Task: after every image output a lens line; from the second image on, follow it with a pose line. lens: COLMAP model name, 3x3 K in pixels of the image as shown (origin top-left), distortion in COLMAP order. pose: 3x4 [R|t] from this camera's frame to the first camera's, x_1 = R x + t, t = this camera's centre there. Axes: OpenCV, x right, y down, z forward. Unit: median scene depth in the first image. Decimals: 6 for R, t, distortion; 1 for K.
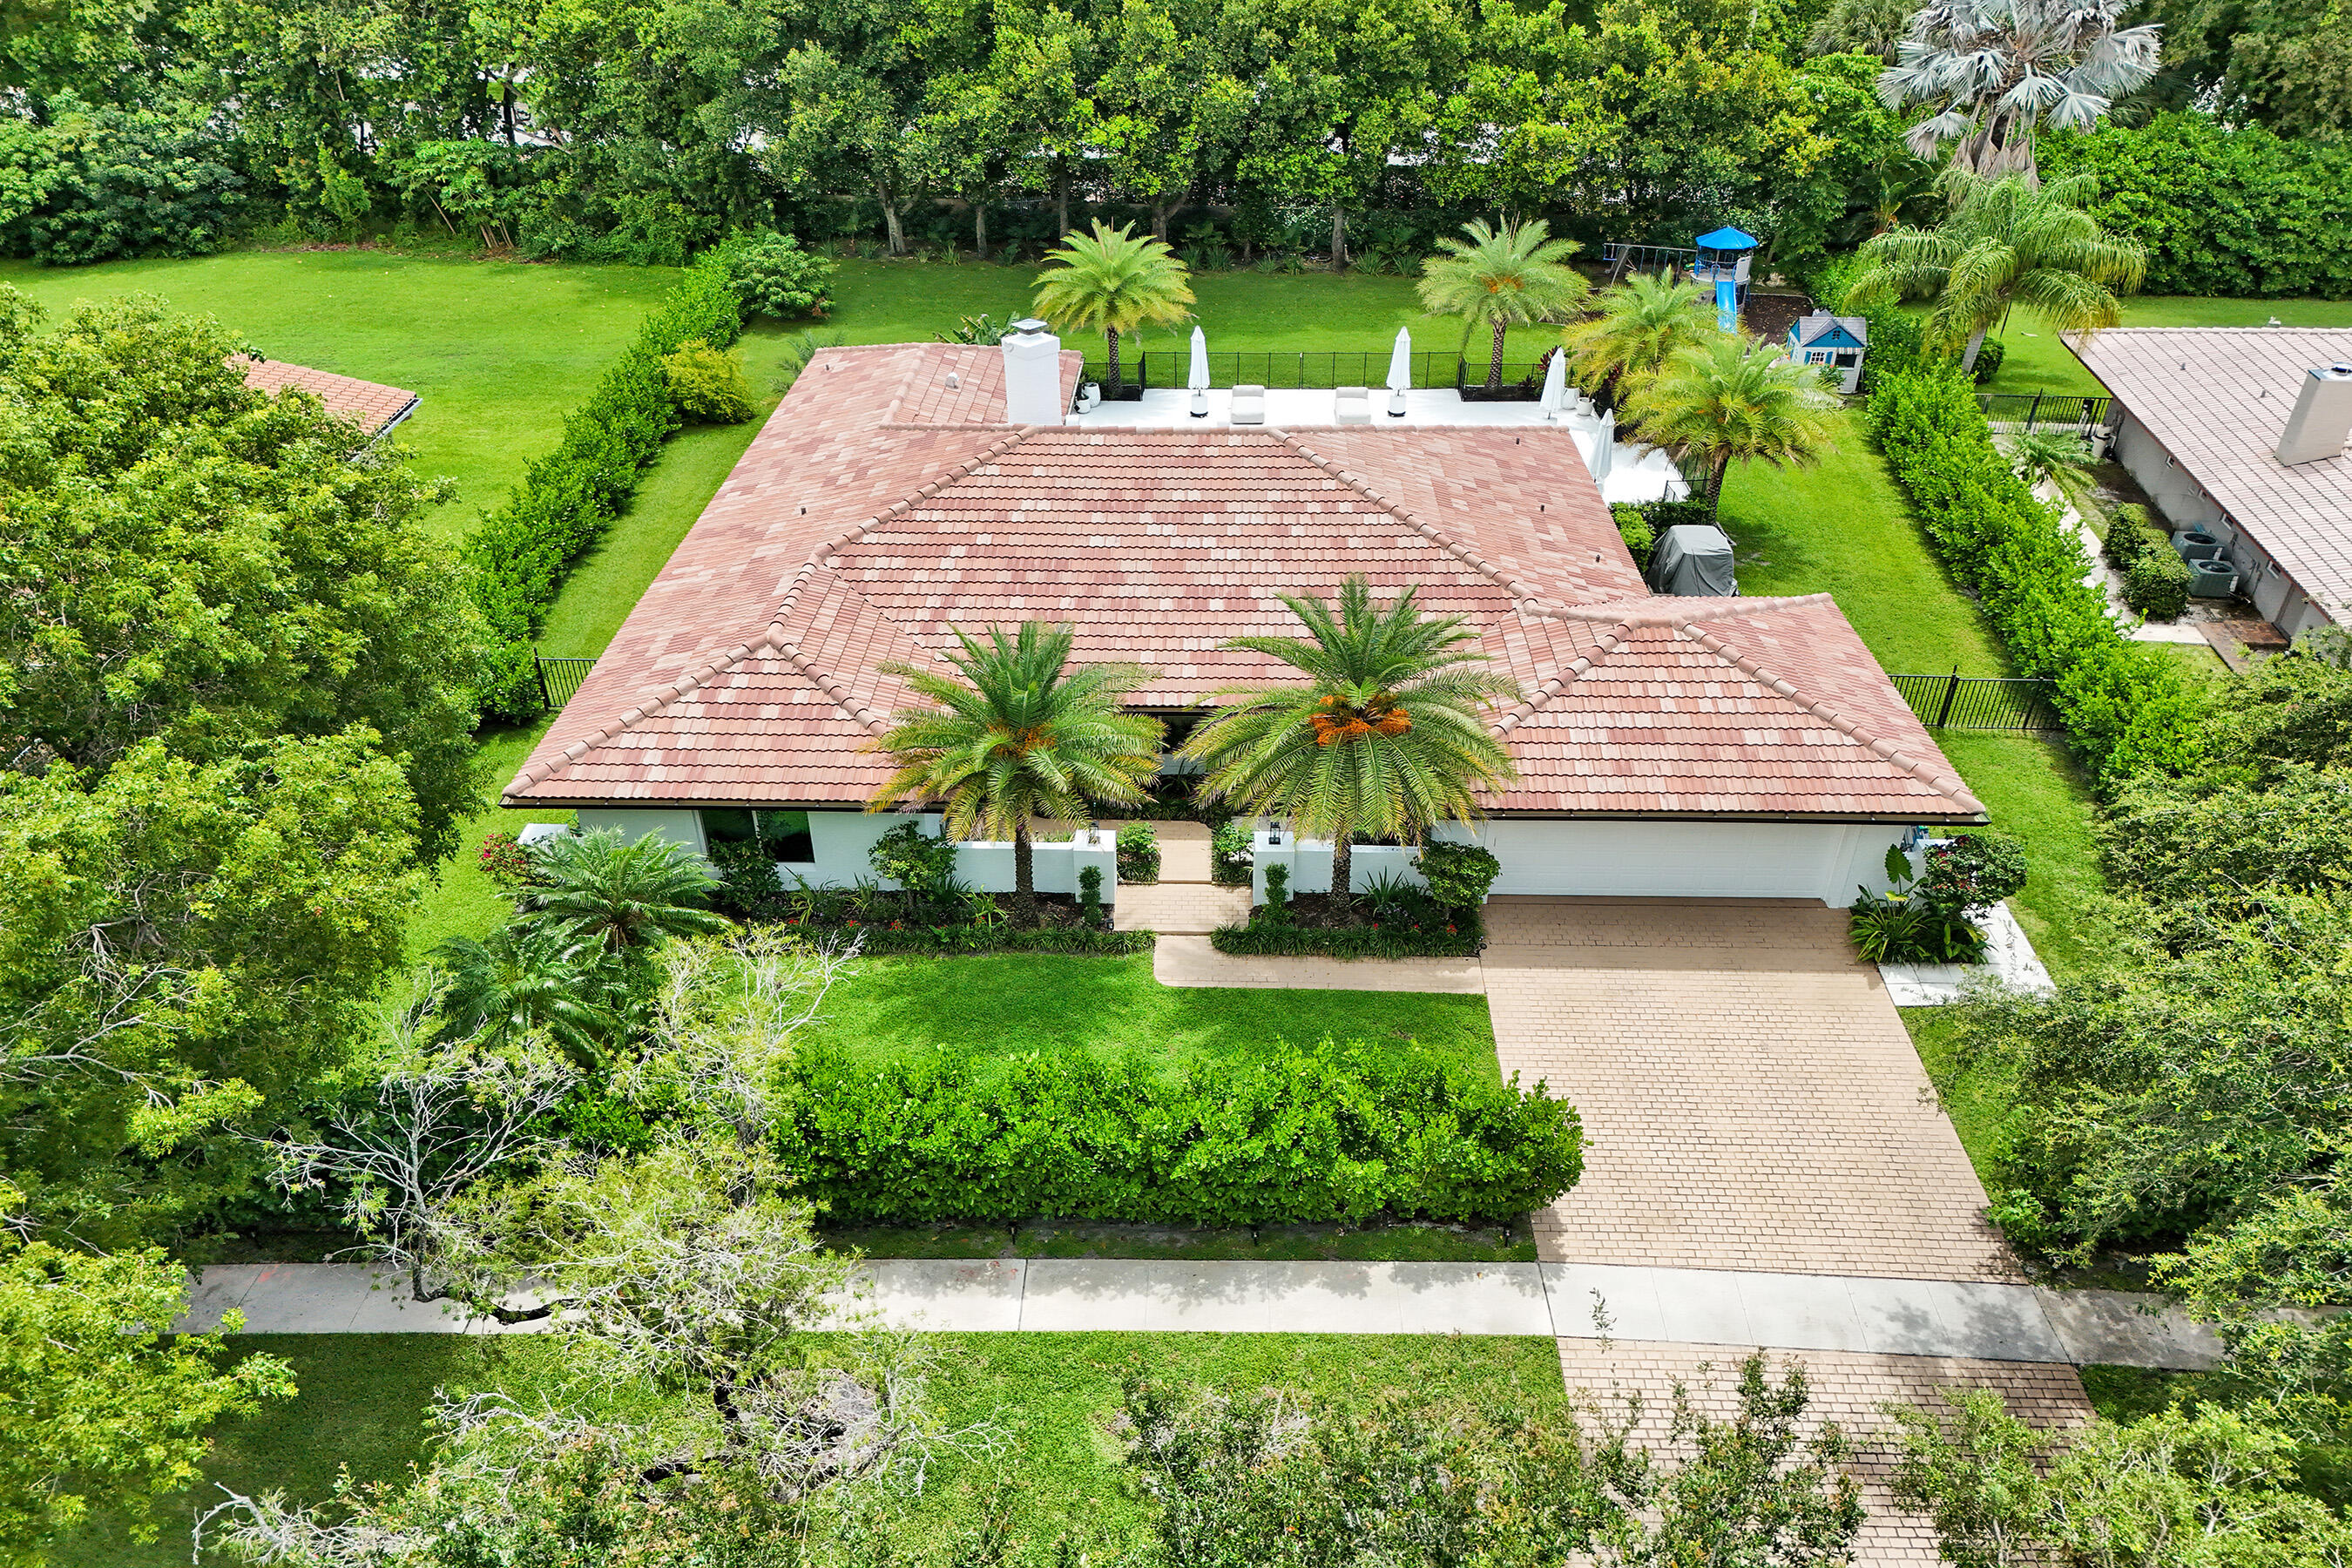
lens RADIAL K [[1715.6, 0, 1109.3], [0, 1715.6, 776.6], [0, 0, 1]] dist [0.033389, -0.022962]
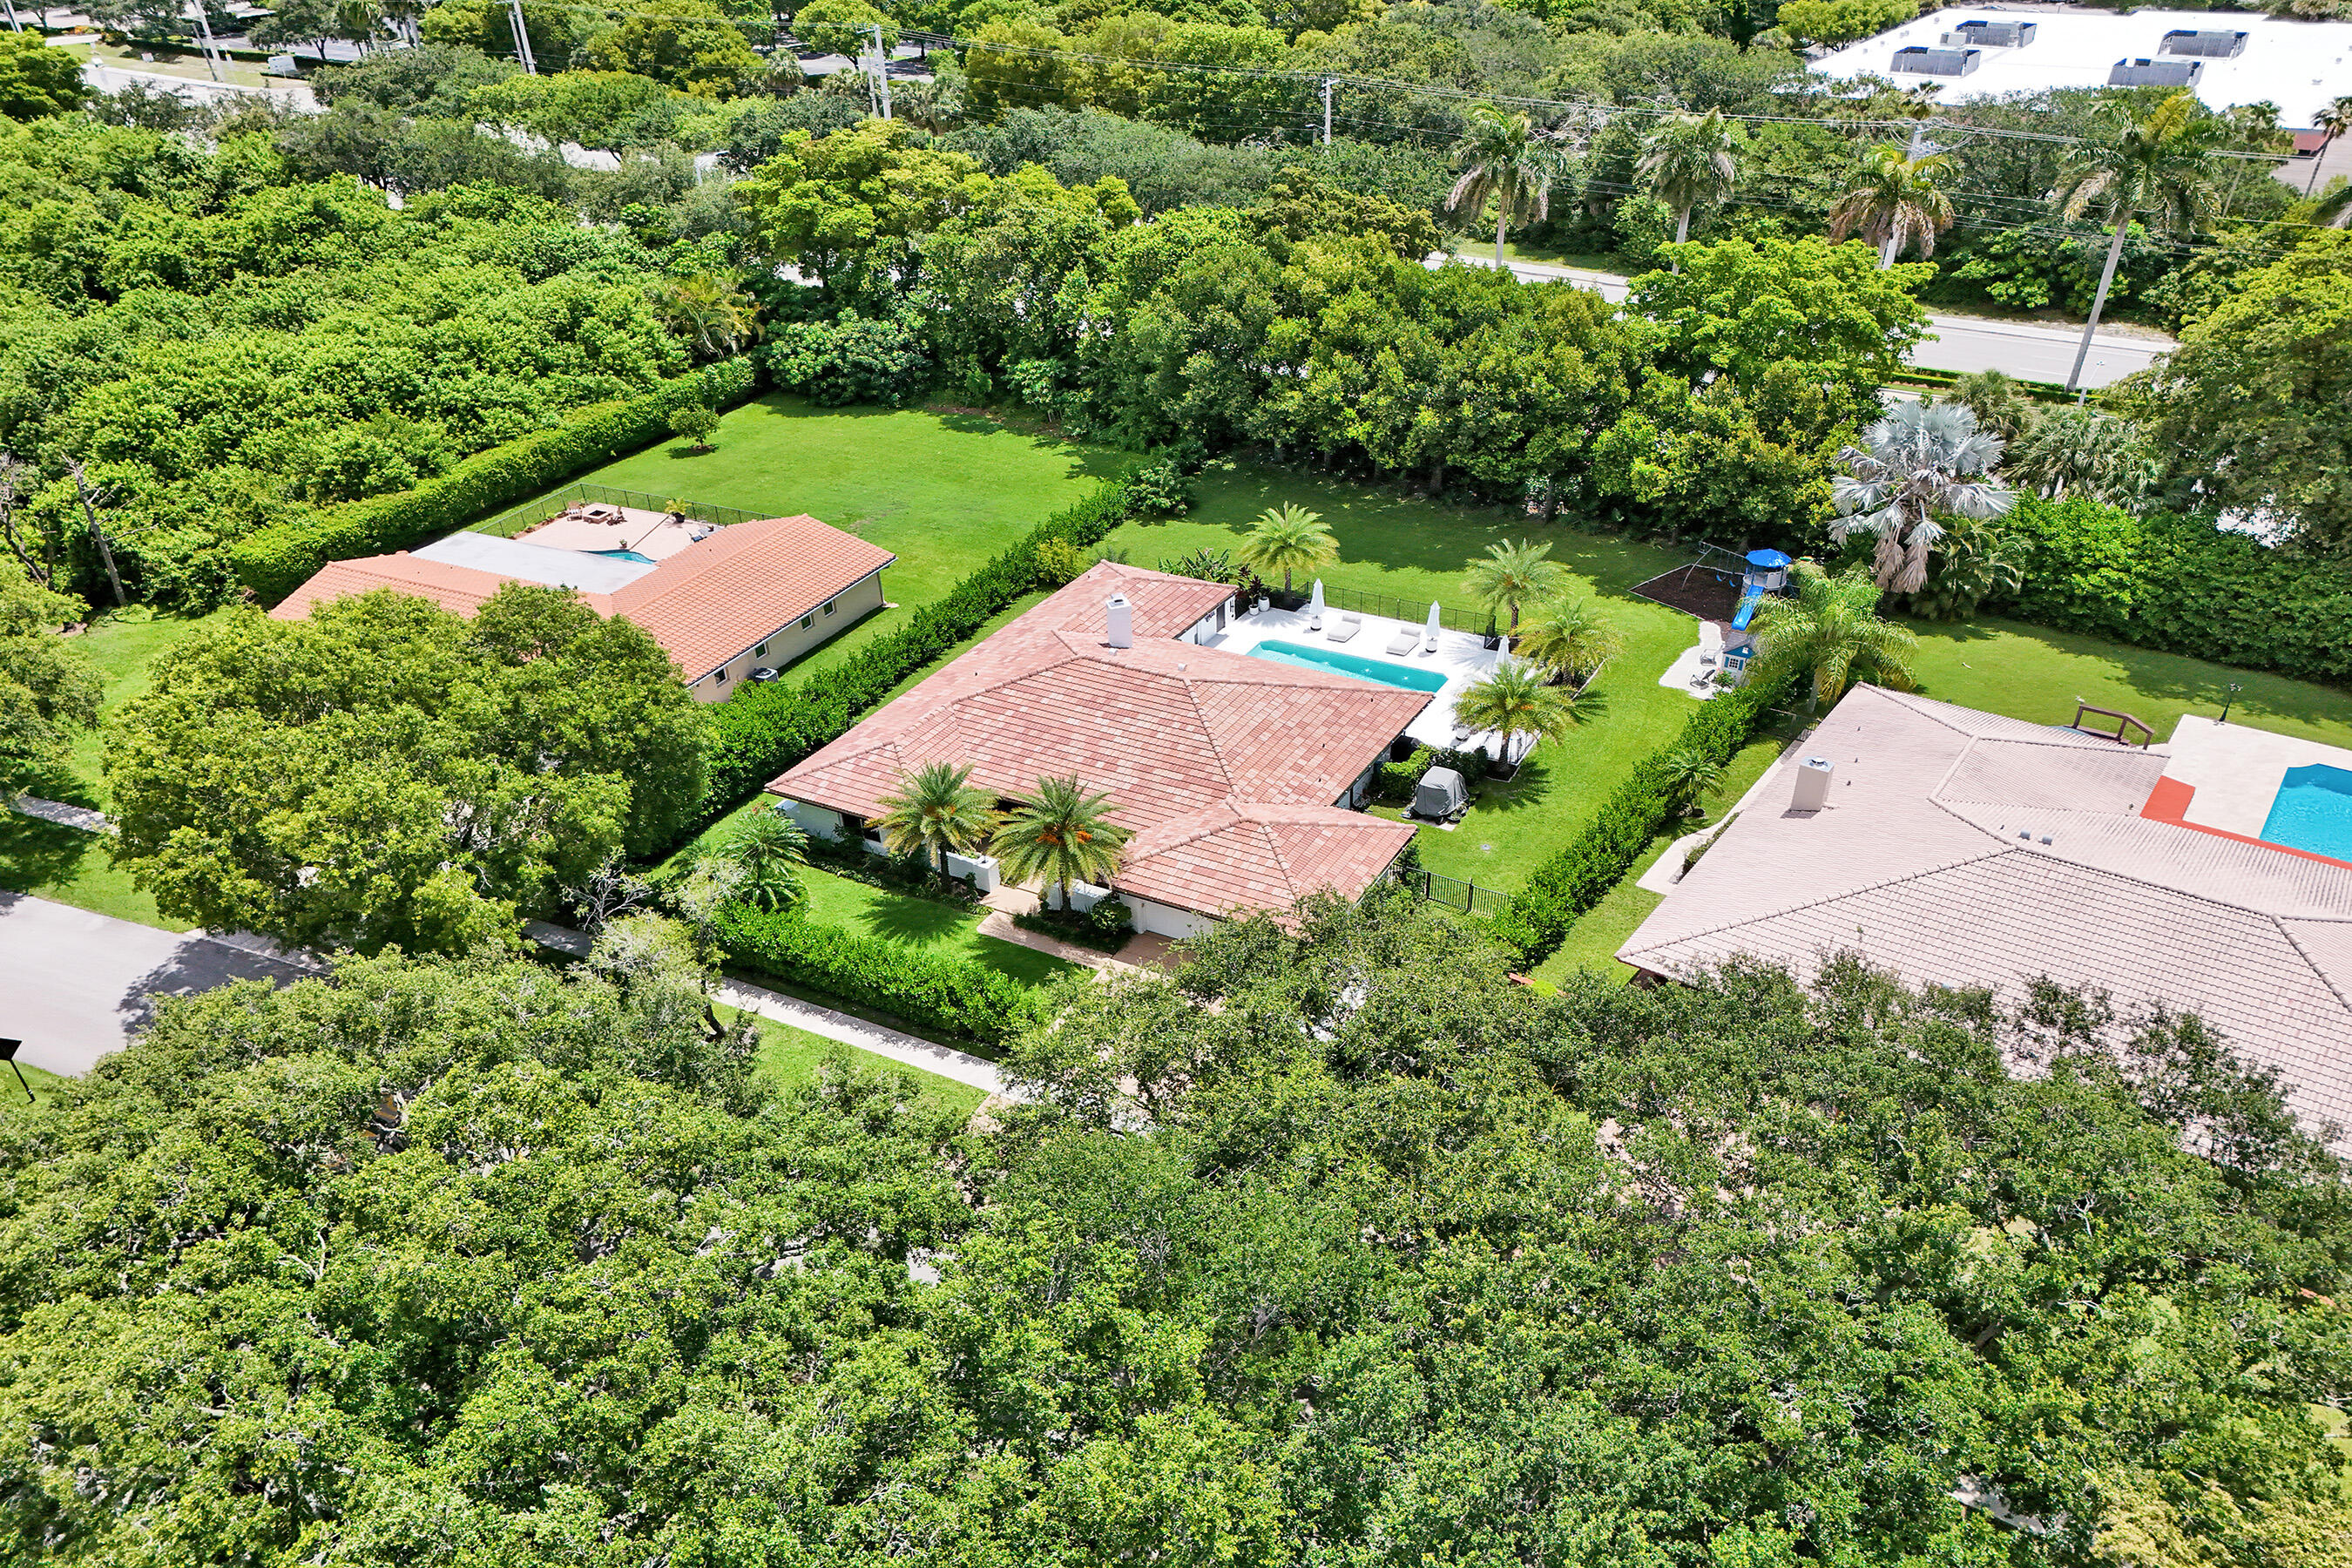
lens RADIAL K [[1521.8, 0, 1137.8], [0, 1521.8, 659.1], [0, 0, 1]] dist [0.029846, -0.000279]
pose [[0.908655, 0.180882, -0.376333, 0.594928], [-0.205993, 0.978175, -0.027215, -0.141978], [0.363197, 0.102251, 0.926085, -0.538769]]
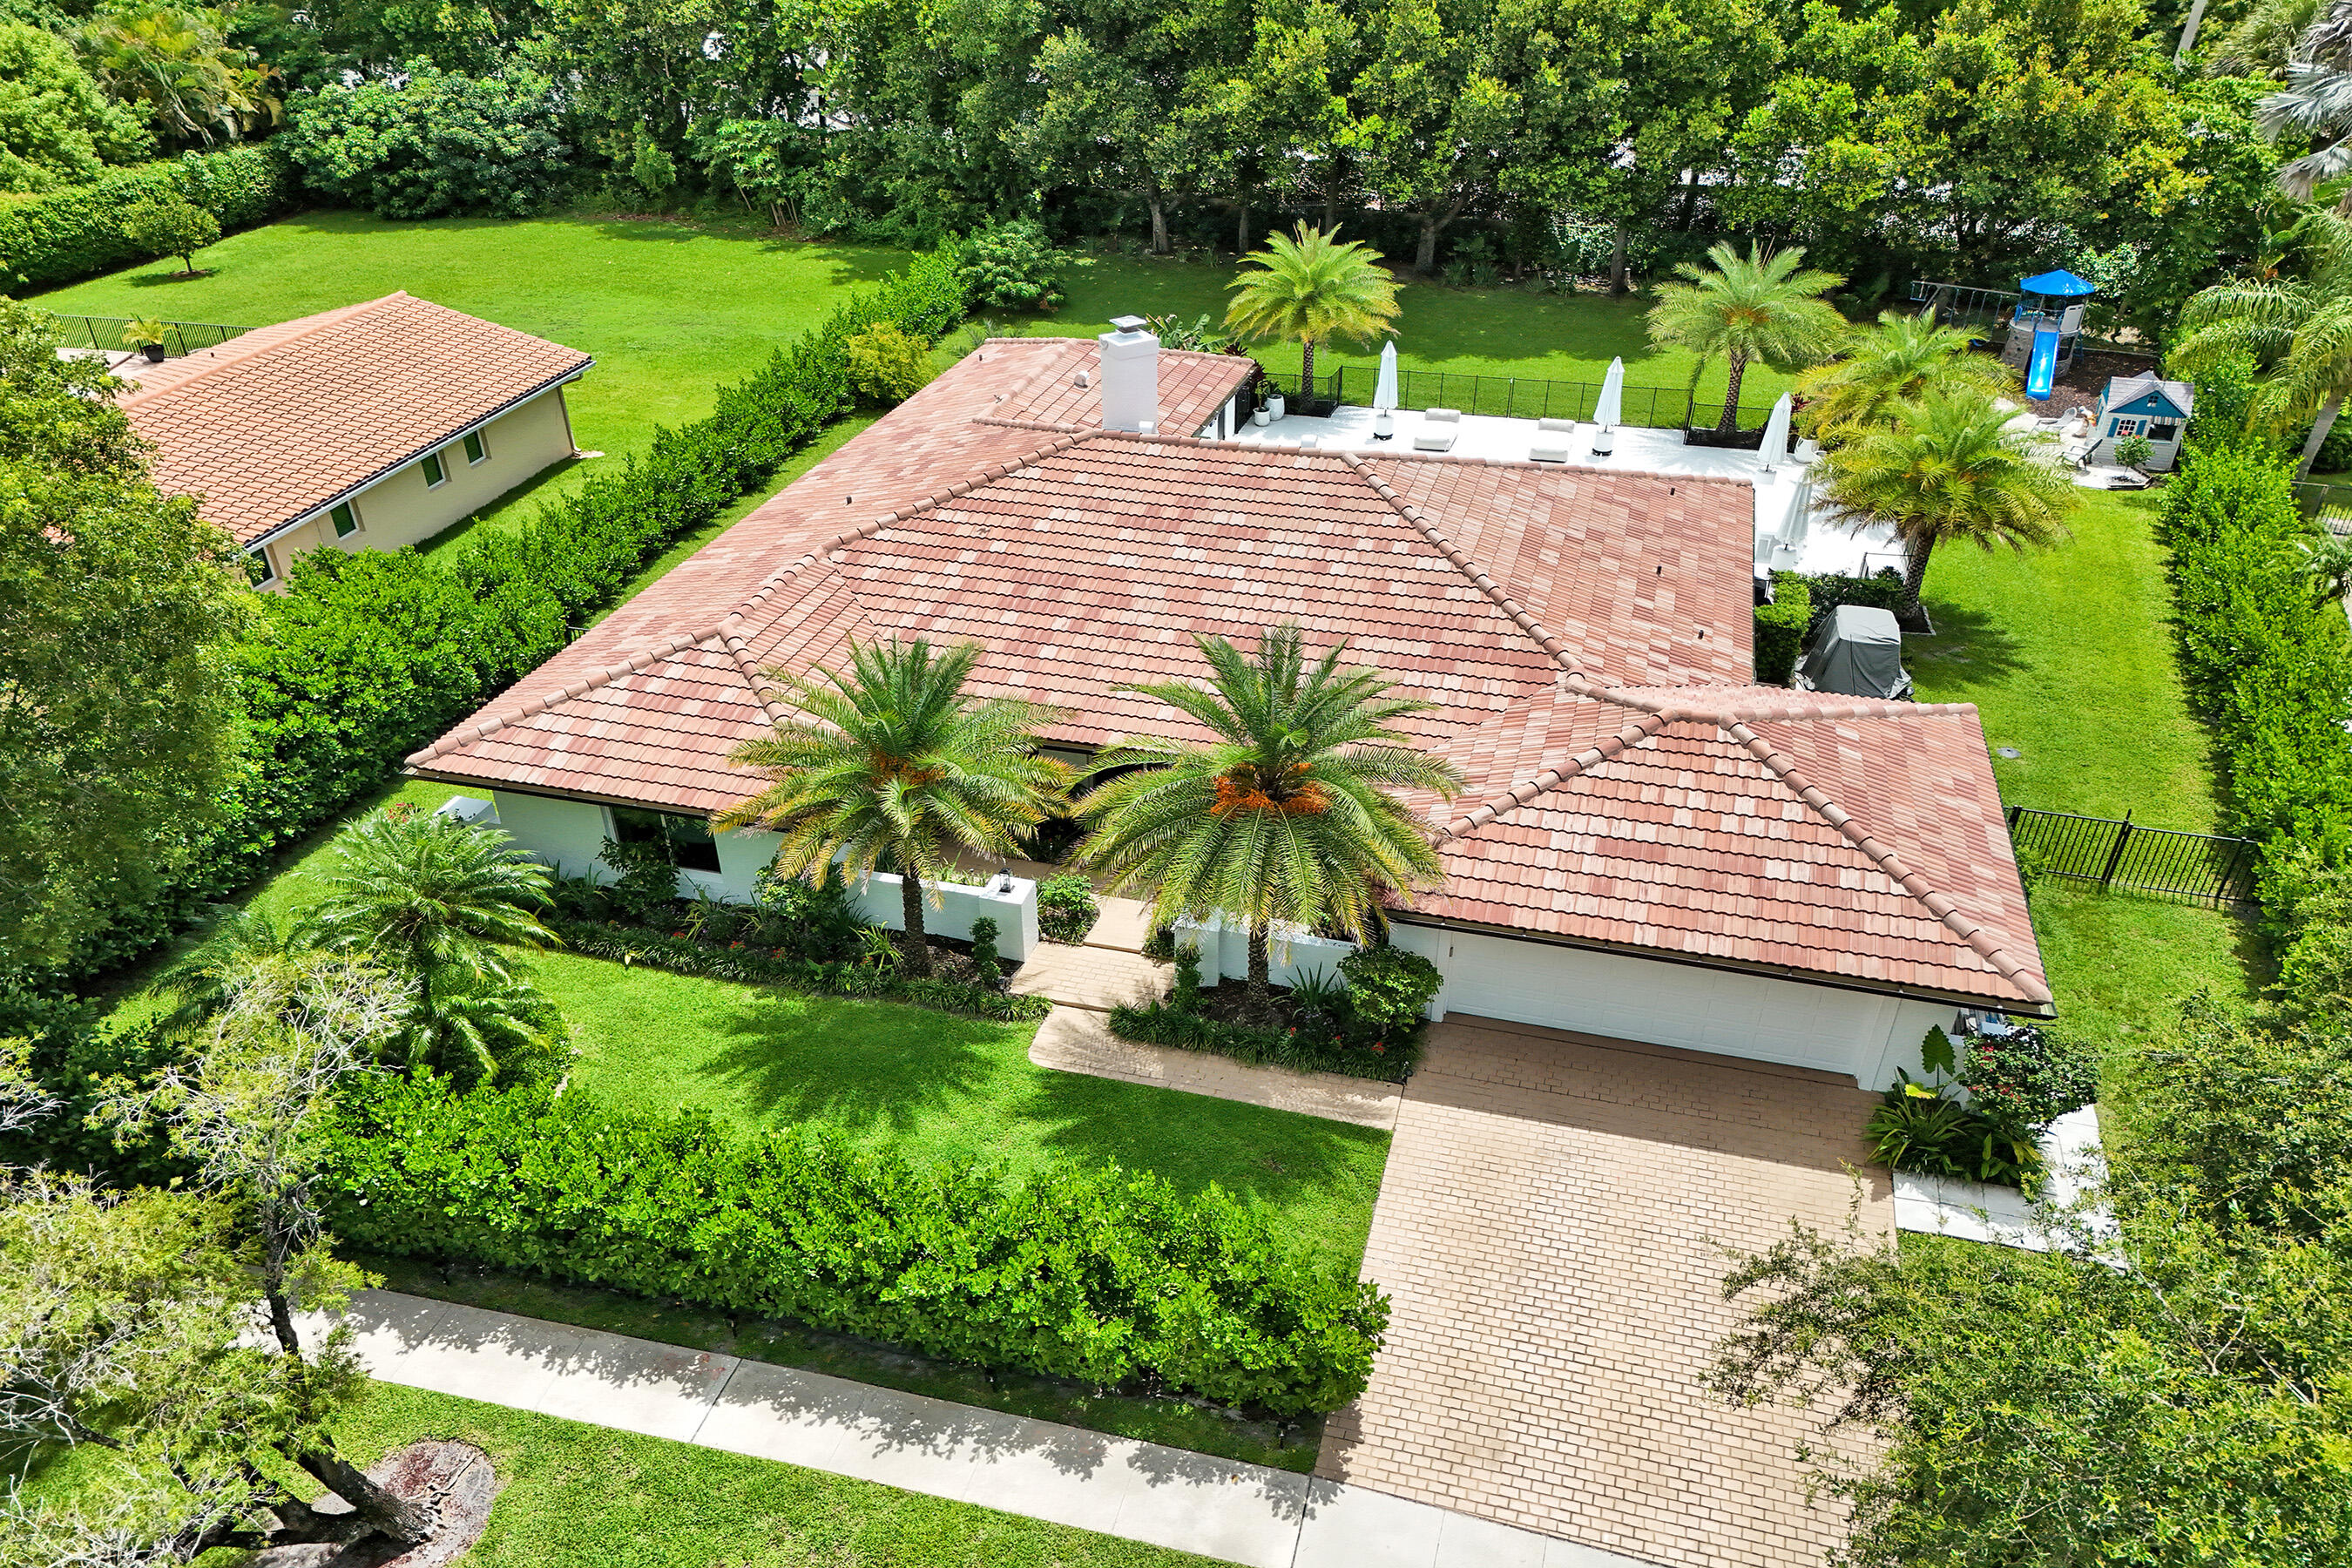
lens RADIAL K [[1715.6, 0, 1109.3], [0, 1715.6, 776.6], [0, 0, 1]] dist [0.033389, -0.022962]
pose [[0.973597, 0.116620, -0.196234, 0.145668], [-0.117678, 0.993032, 0.006298, -0.022853], [0.195601, 0.016961, 0.980537, 0.088276]]
